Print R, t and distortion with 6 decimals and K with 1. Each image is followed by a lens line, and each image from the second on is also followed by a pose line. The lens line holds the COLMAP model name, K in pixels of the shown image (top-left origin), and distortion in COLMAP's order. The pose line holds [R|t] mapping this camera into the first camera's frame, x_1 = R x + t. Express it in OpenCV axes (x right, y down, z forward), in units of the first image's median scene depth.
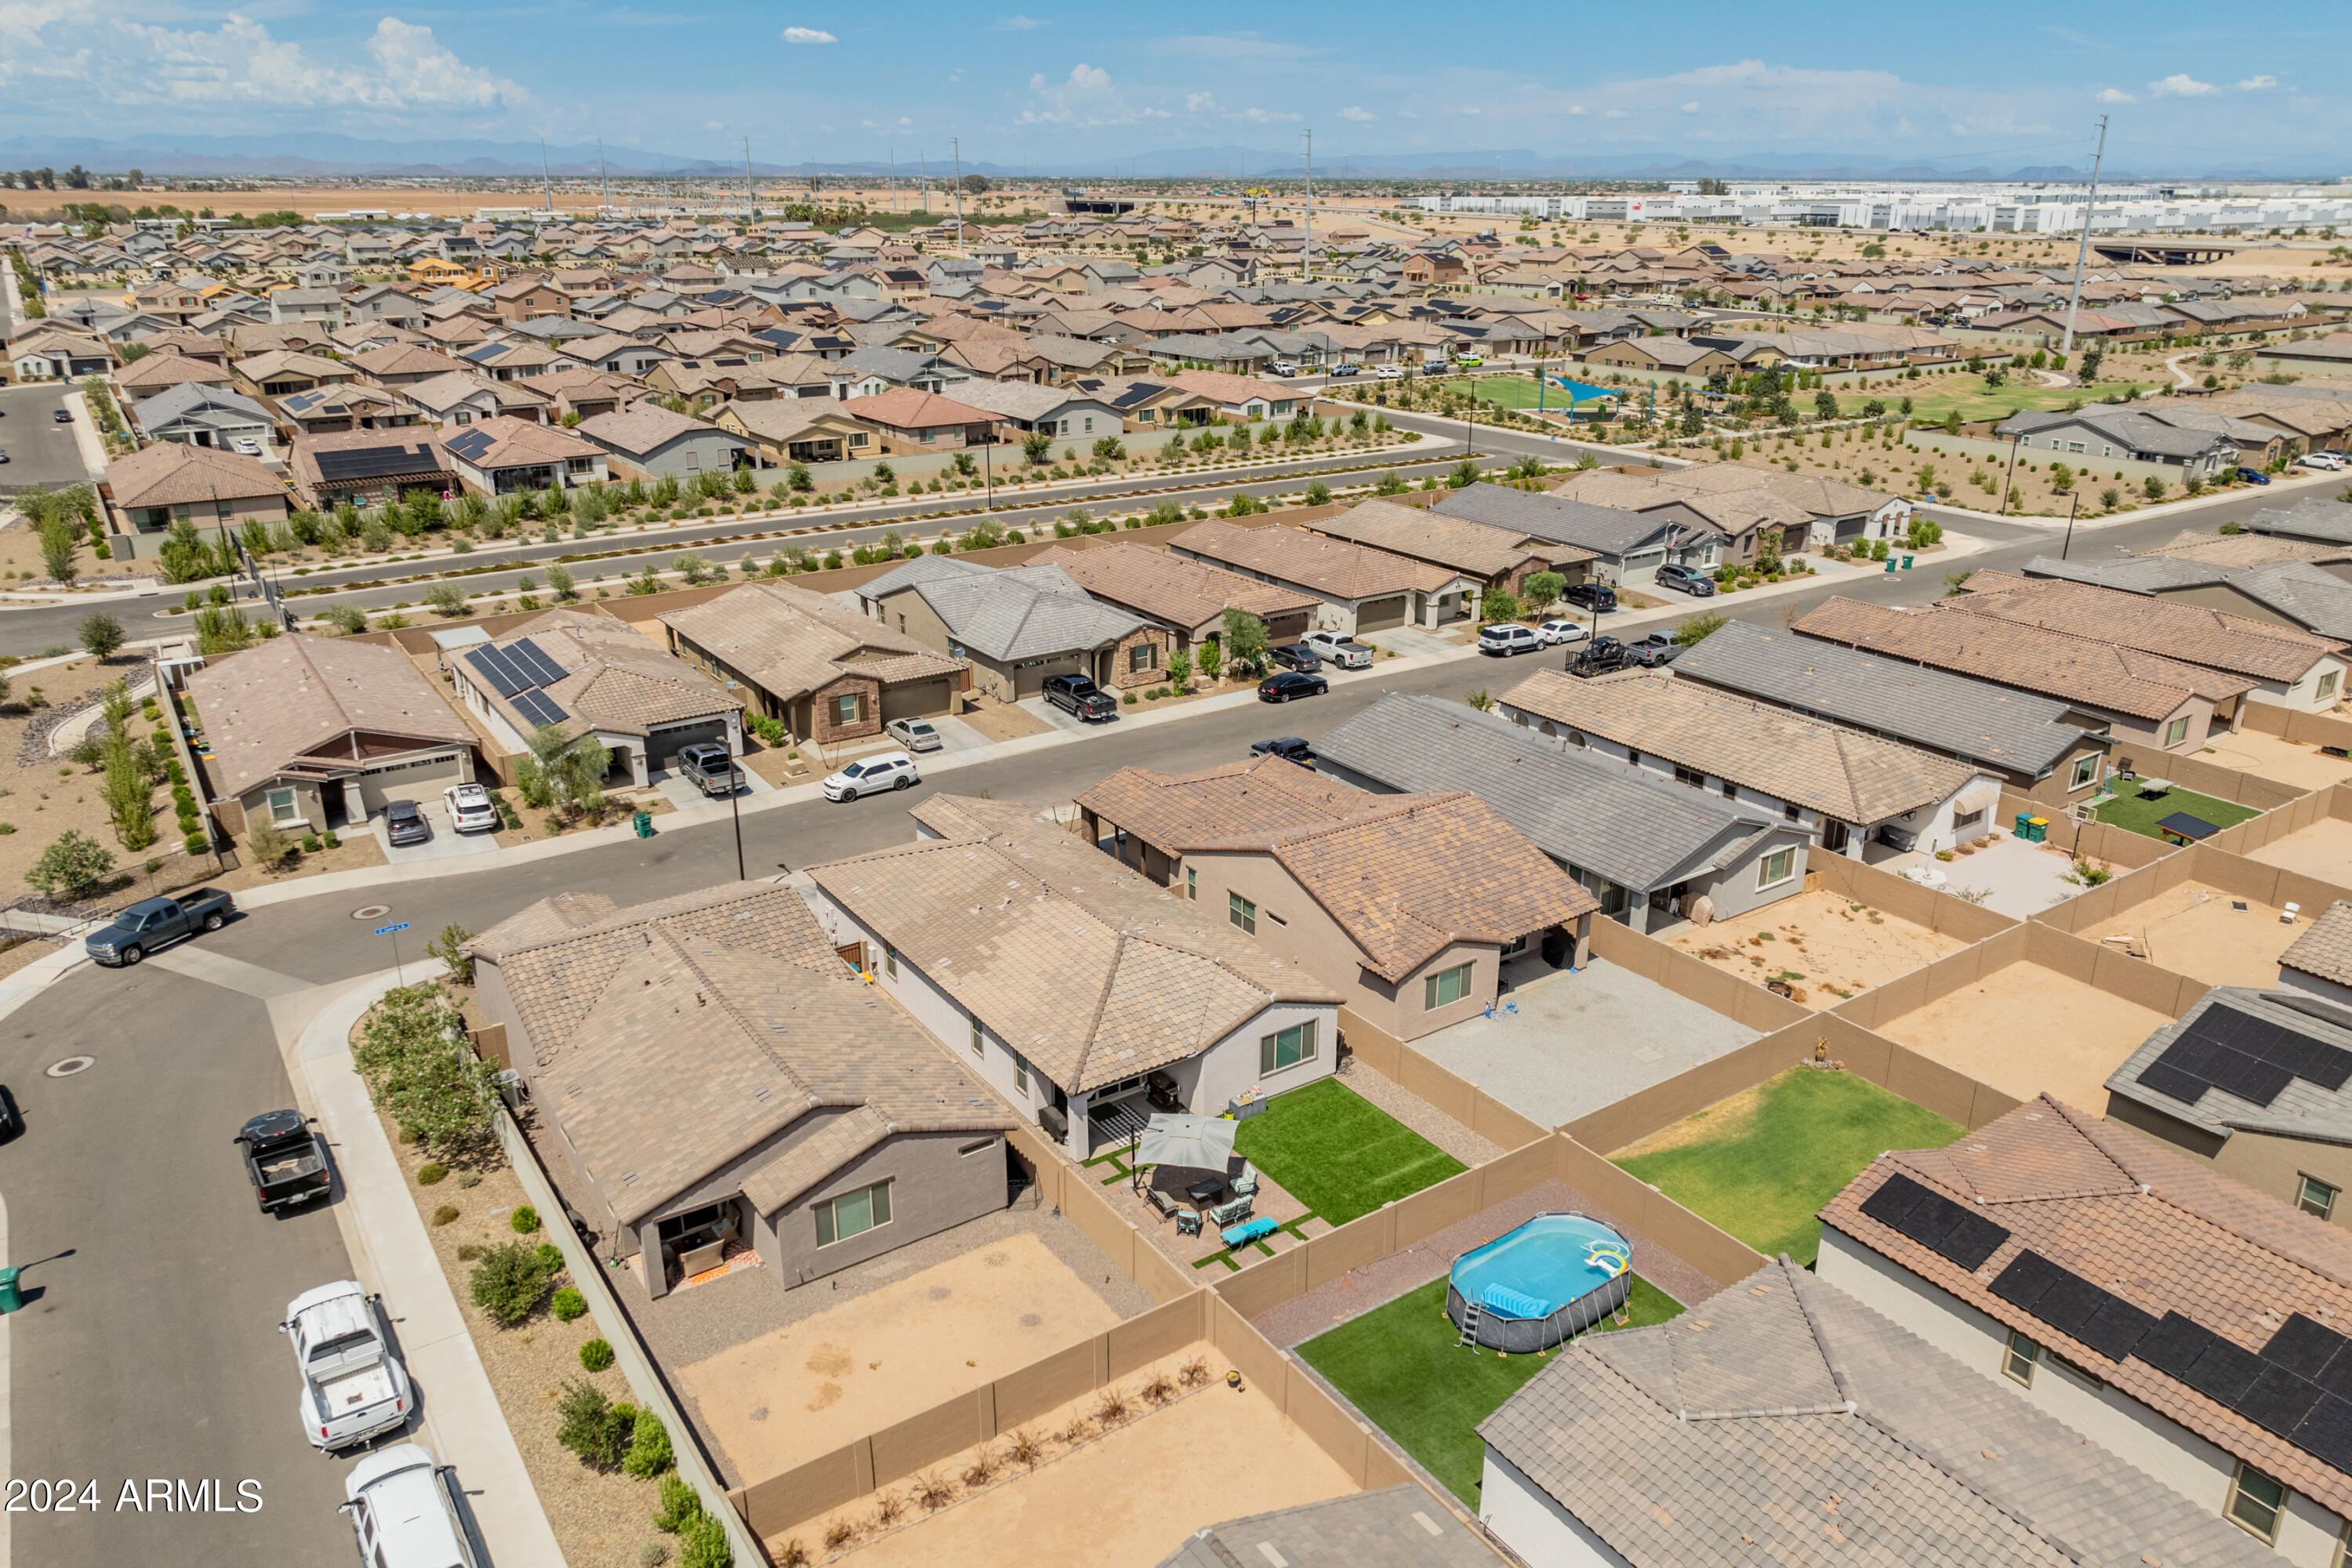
lens RADIAL K [[1638.2, 0, 1179.1], [0, 1638.2, 781.5], [0, 0, 1]] dist [-0.013454, 0.013296]
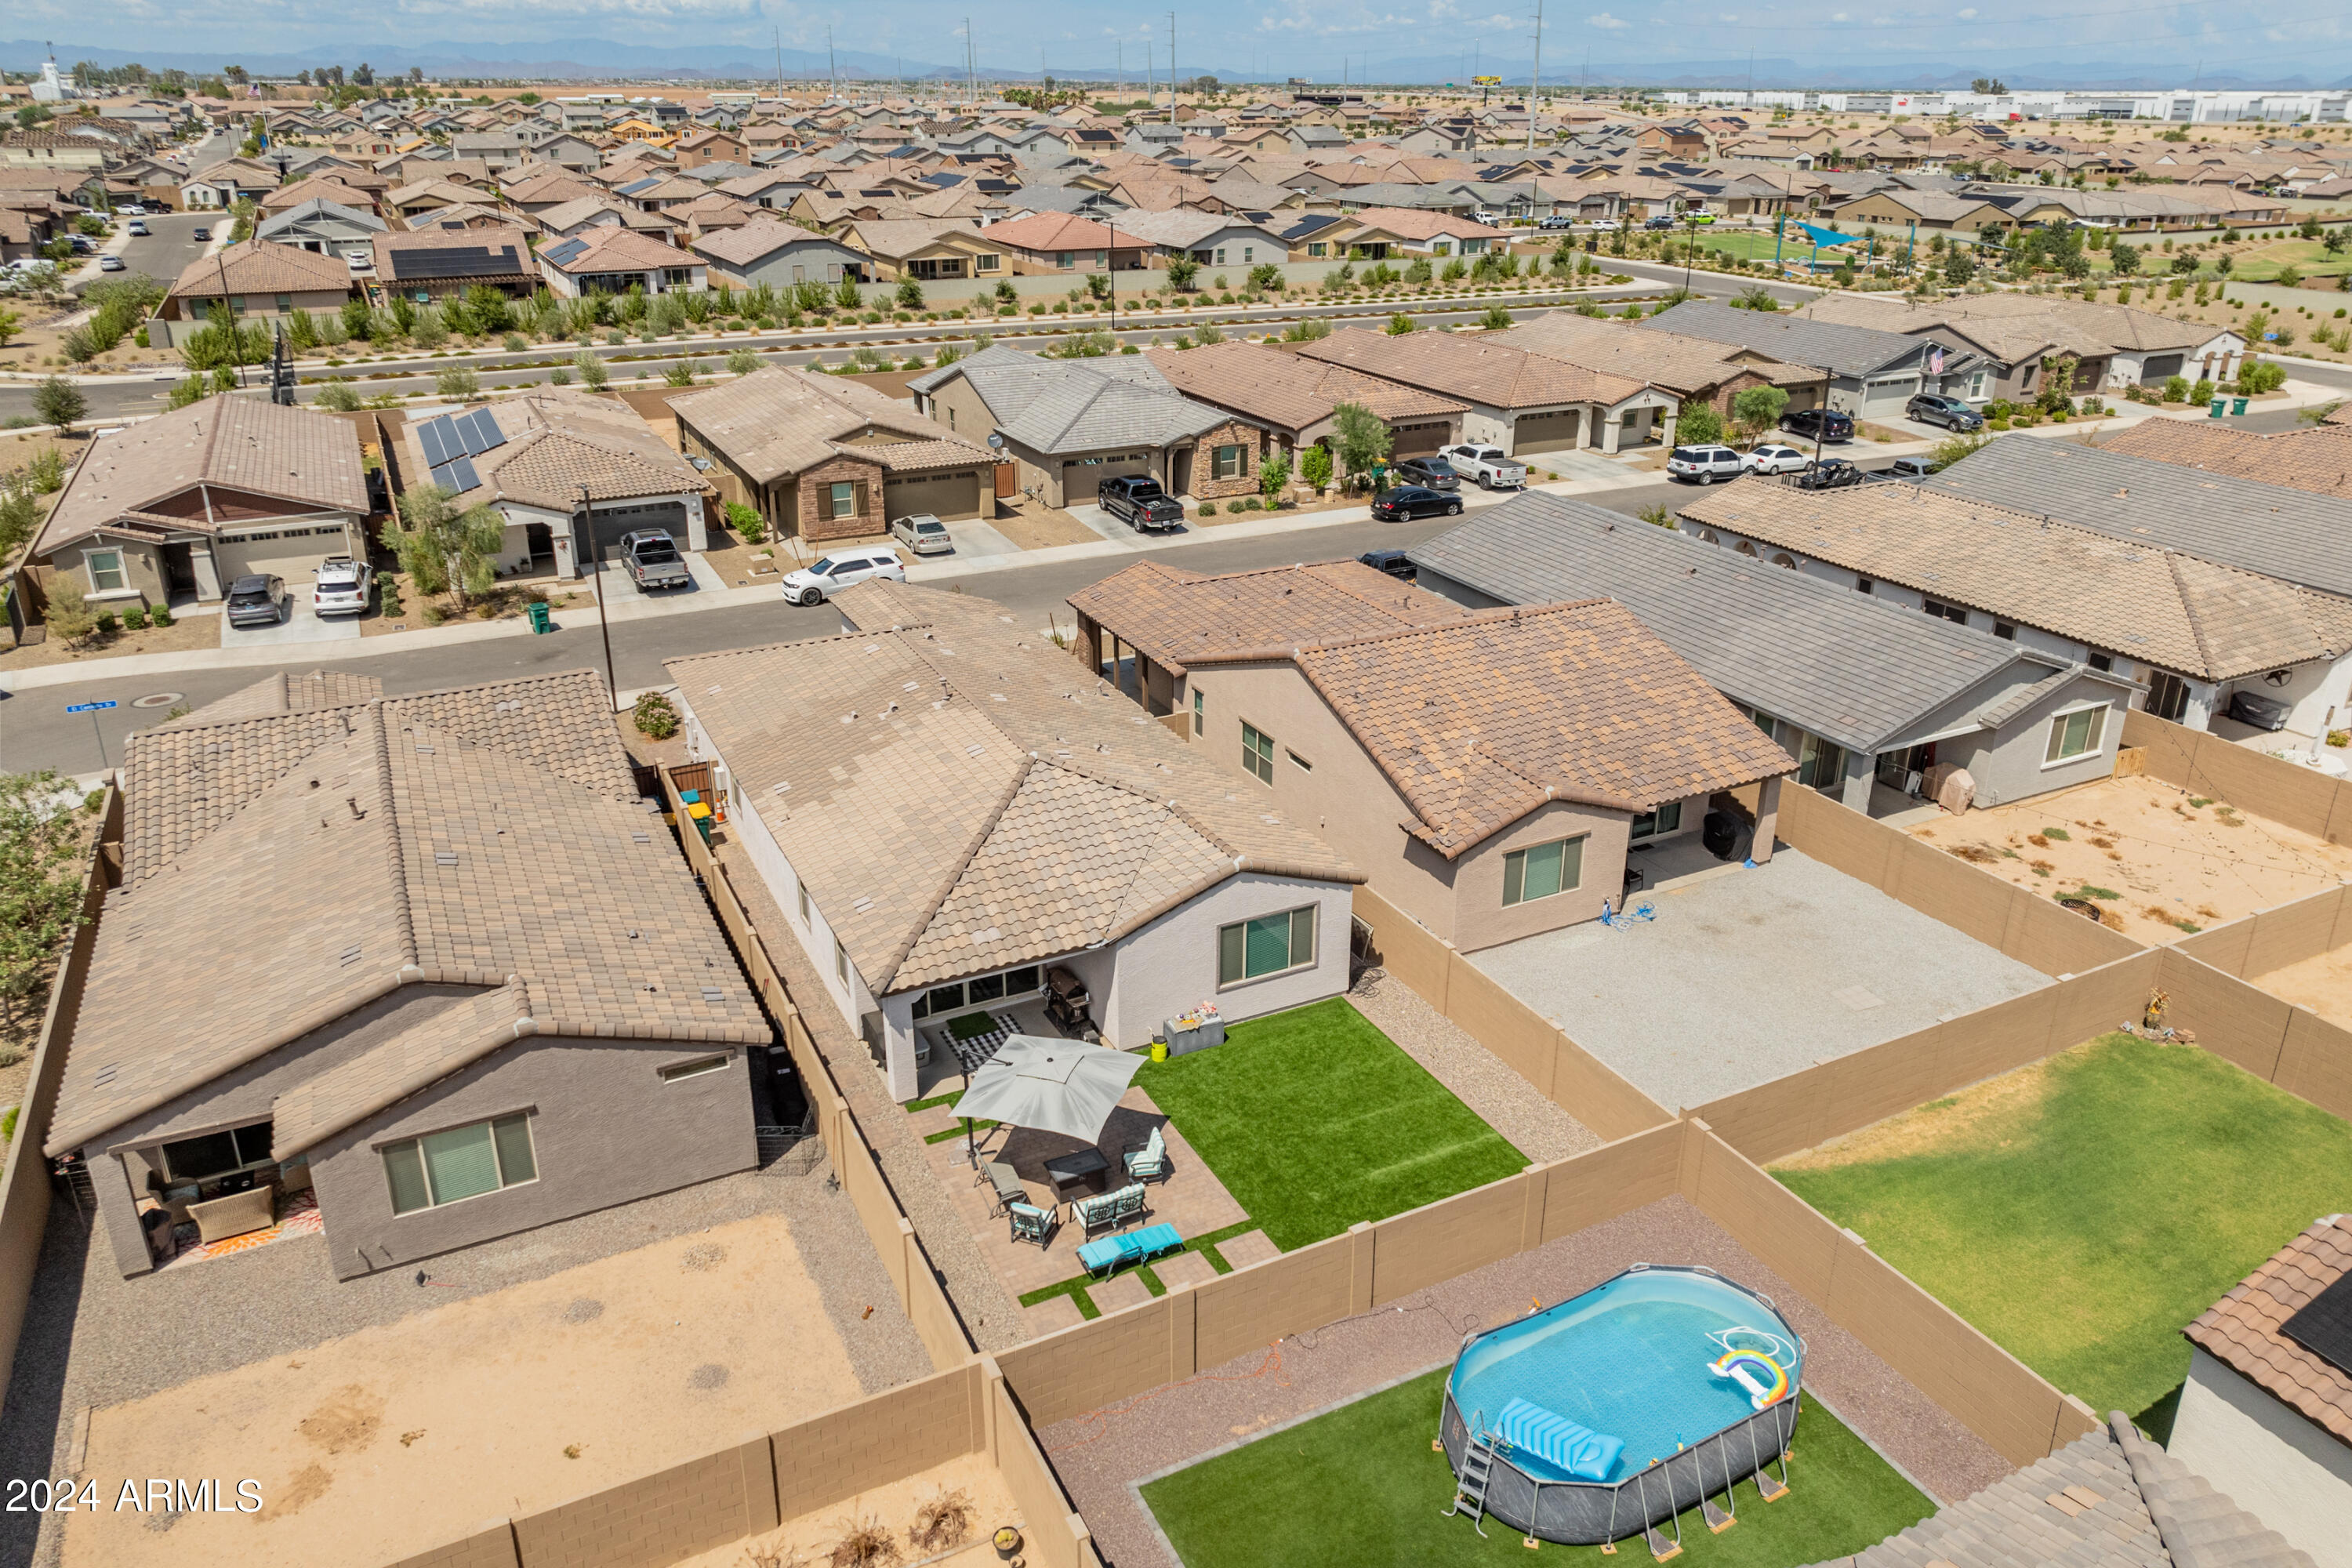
lens RADIAL K [[1638.2, 0, 1188.1], [0, 1638.2, 735.7], [0, 0, 1]] dist [-0.013454, 0.013296]
pose [[0.991520, 0.052023, -0.119084, 0.065715], [-0.049027, 0.998406, 0.027949, 0.039955], [0.120348, -0.021874, 0.992491, 0.226542]]
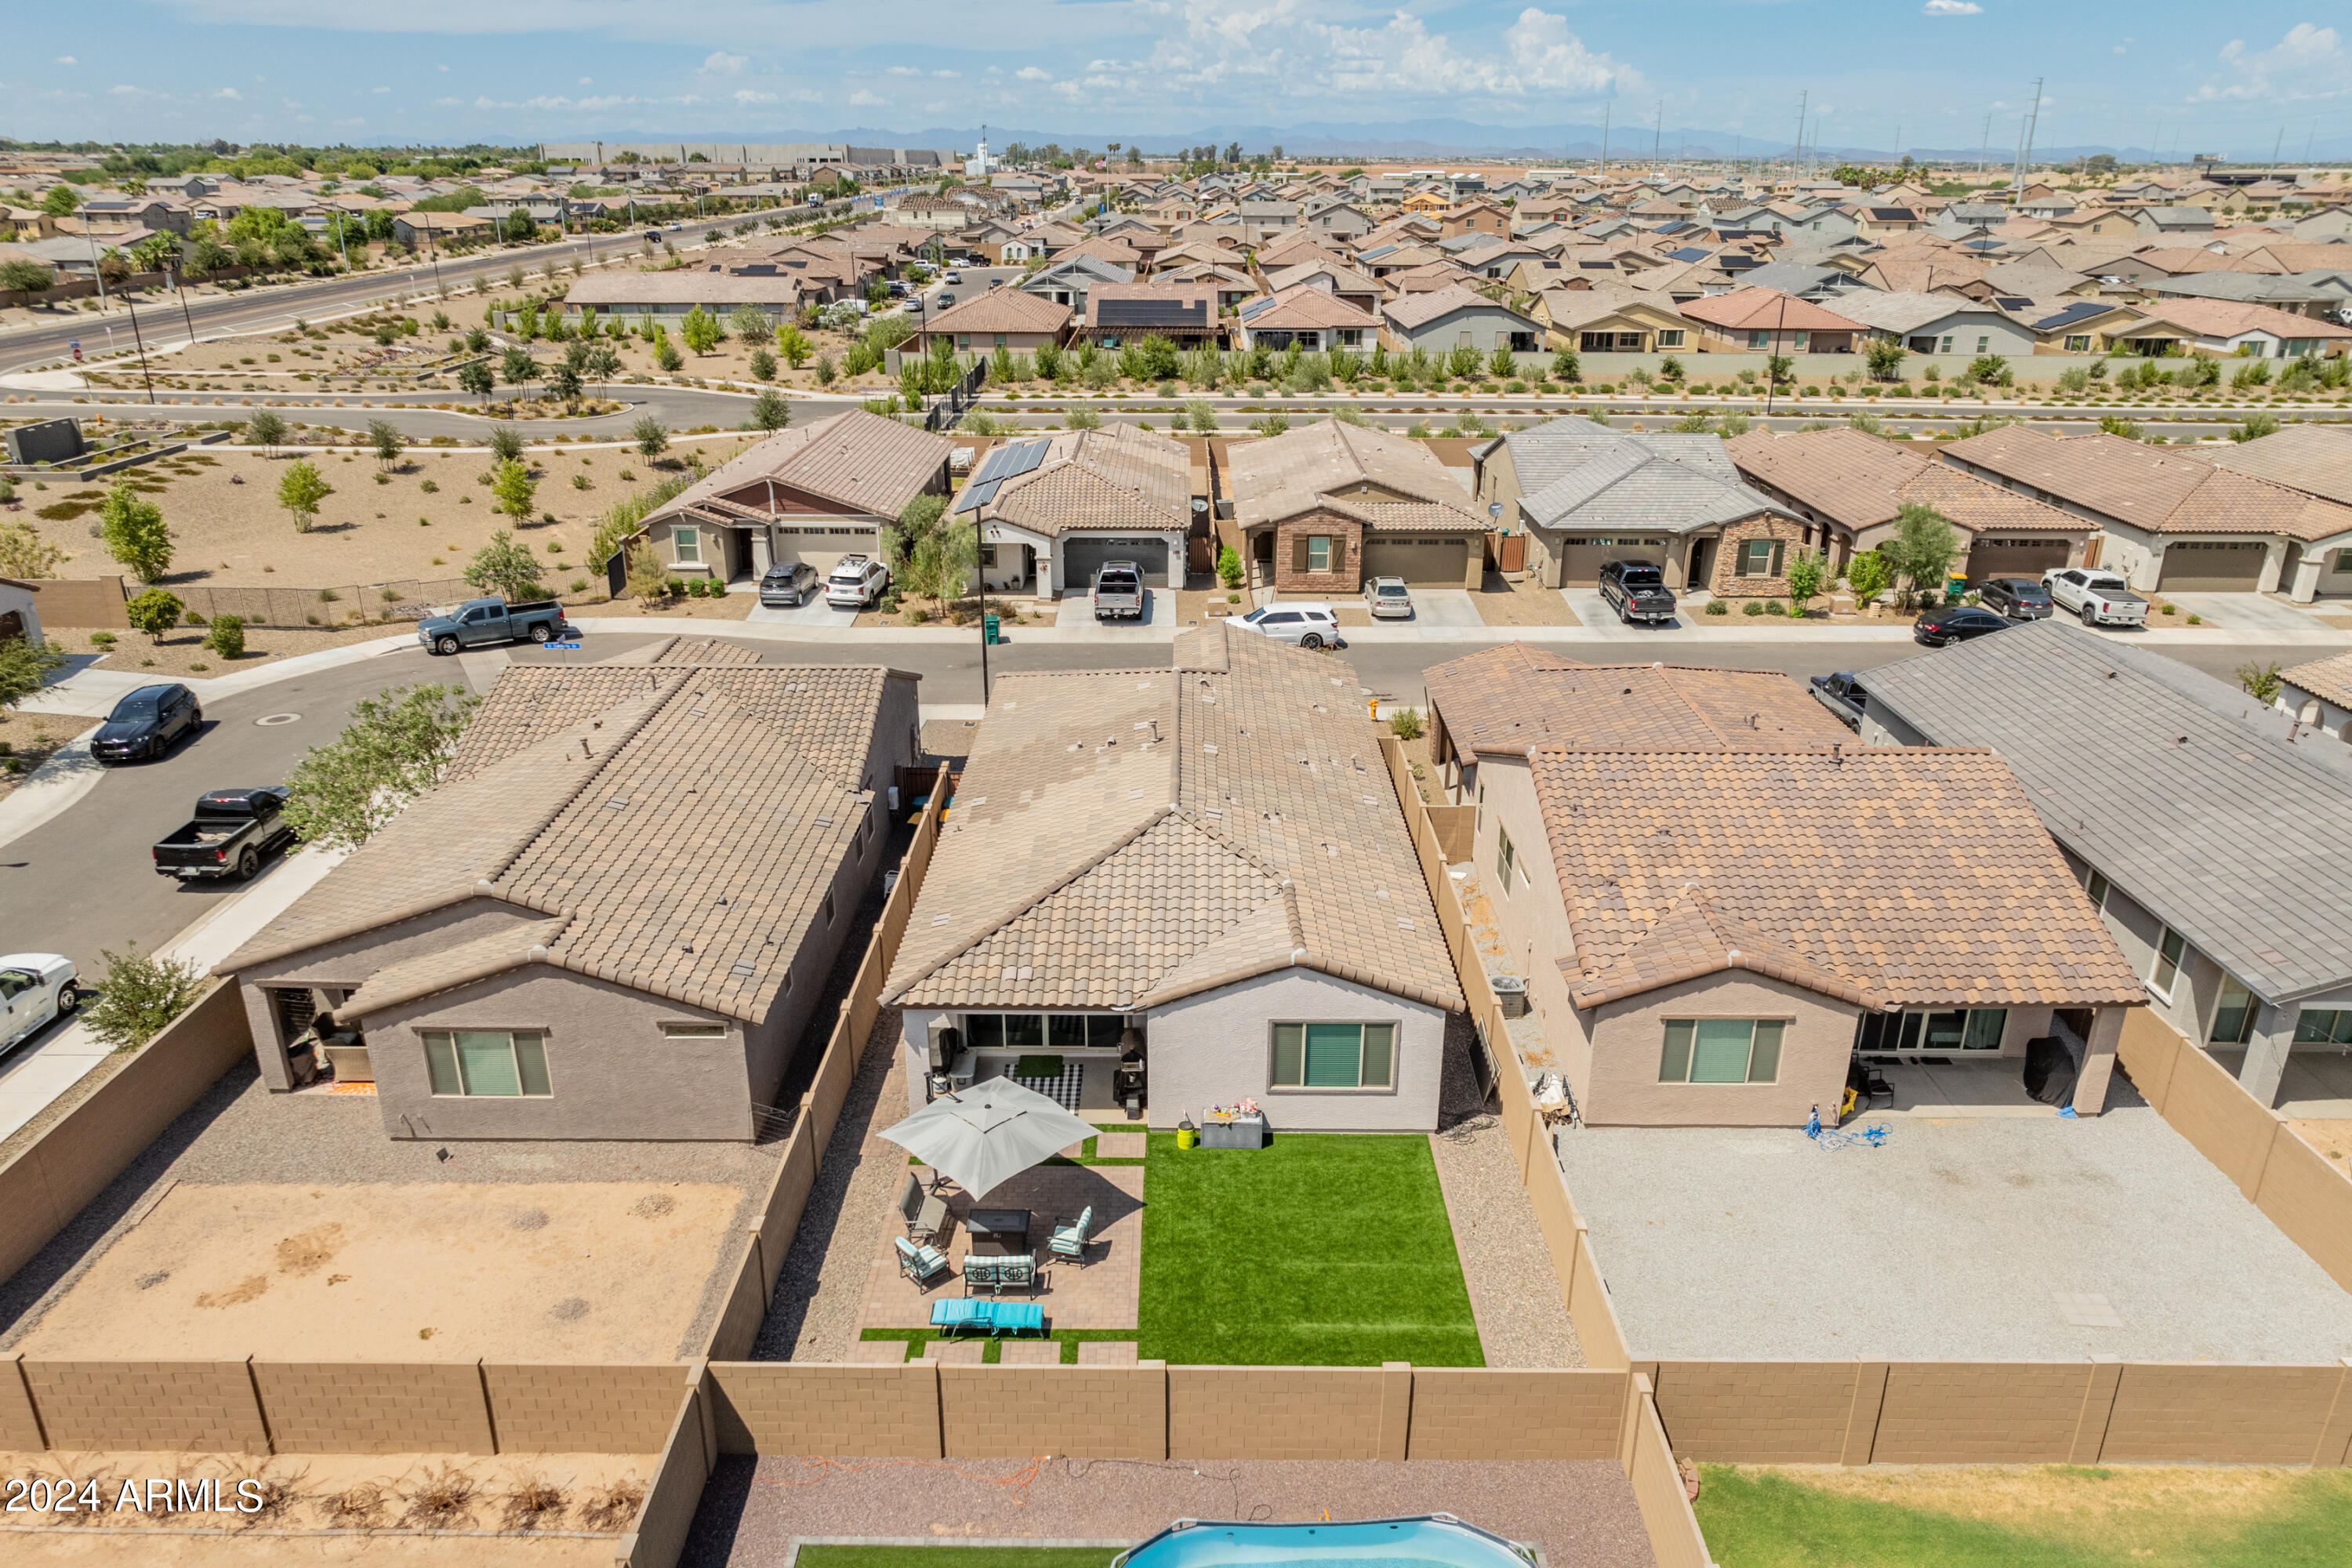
lens RADIAL K [[1638.2, 0, 1172.8], [0, 1638.2, 851.5], [0, 0, 1]] dist [-0.013454, 0.013296]
pose [[0.822179, 0.224366, -0.523145, 0.184115], [-0.200472, 0.974292, 0.102790, 0.028569], [0.532759, 0.020364, 0.846022, 0.299835]]
